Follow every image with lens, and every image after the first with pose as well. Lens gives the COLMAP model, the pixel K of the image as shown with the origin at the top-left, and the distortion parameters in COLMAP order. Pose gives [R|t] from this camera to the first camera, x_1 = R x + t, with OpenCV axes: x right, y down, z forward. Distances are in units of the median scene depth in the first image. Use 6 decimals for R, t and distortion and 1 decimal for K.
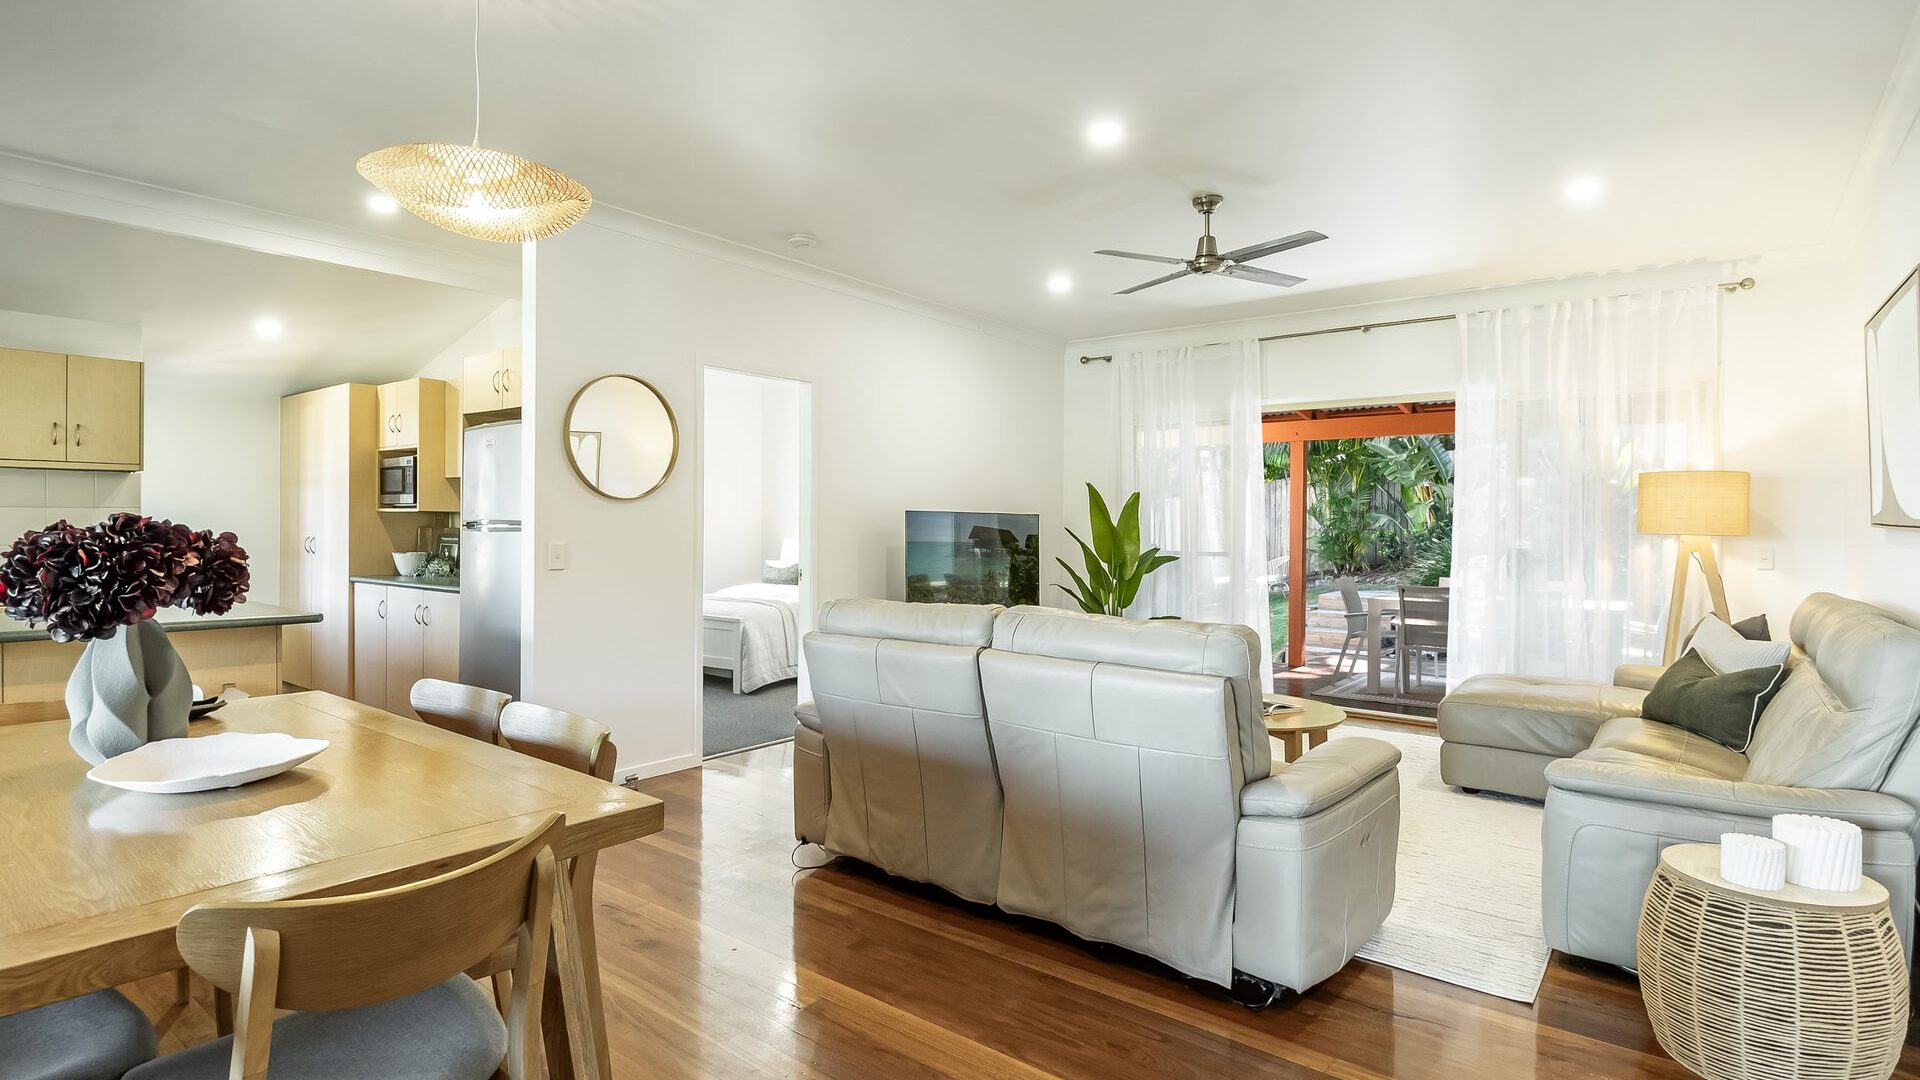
lens RADIAL K [[956.5, 0, 960.0], [0, 956.5, 540.0], [0, 0, 1]] dist [0.001457, 0.000082]
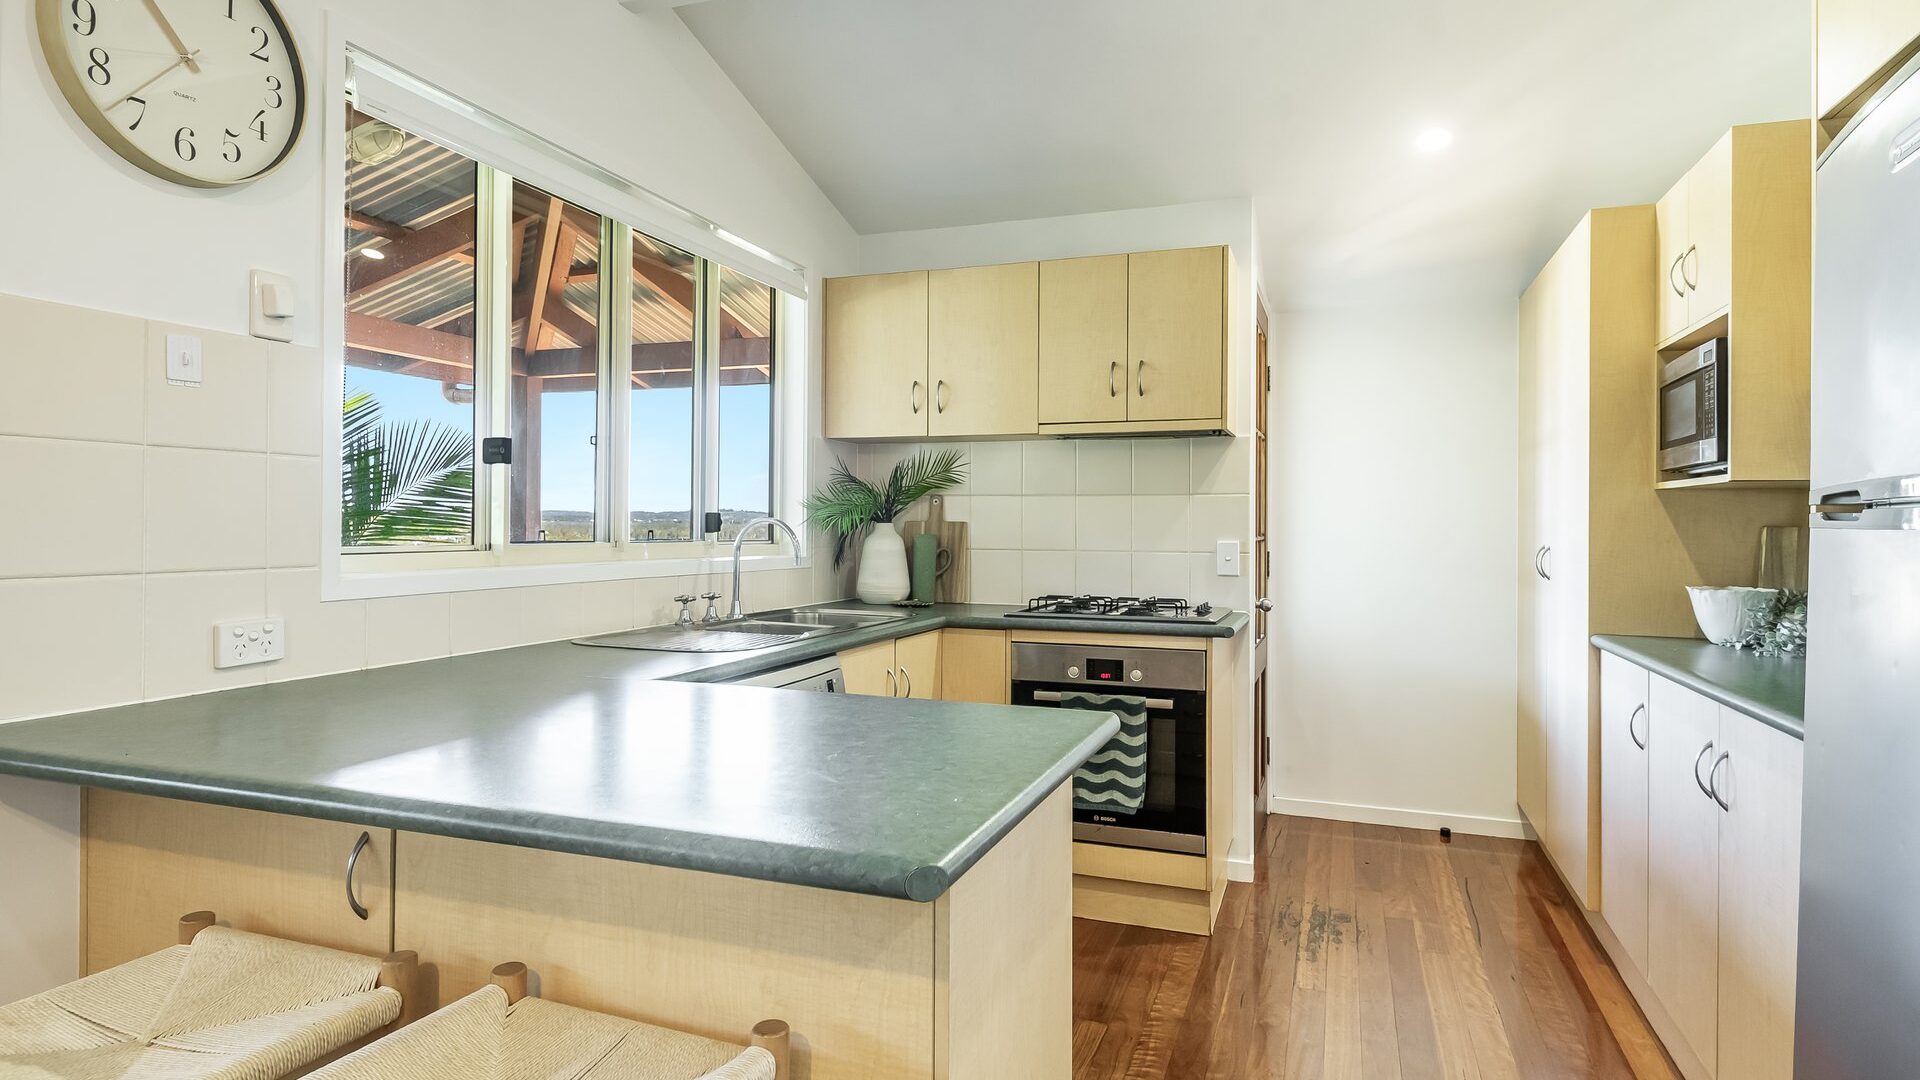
lens RADIAL K [[1026.1, 0, 958.4], [0, 1026.1, 507.8], [0, 0, 1]] dist [0.004376, 0.000083]
pose [[0.297607, -0.026876, -0.954310, -0.261894], [-0.018719, 0.999247, -0.033979, 0.000271], [0.954505, 0.027976, 0.296880, 0.569056]]
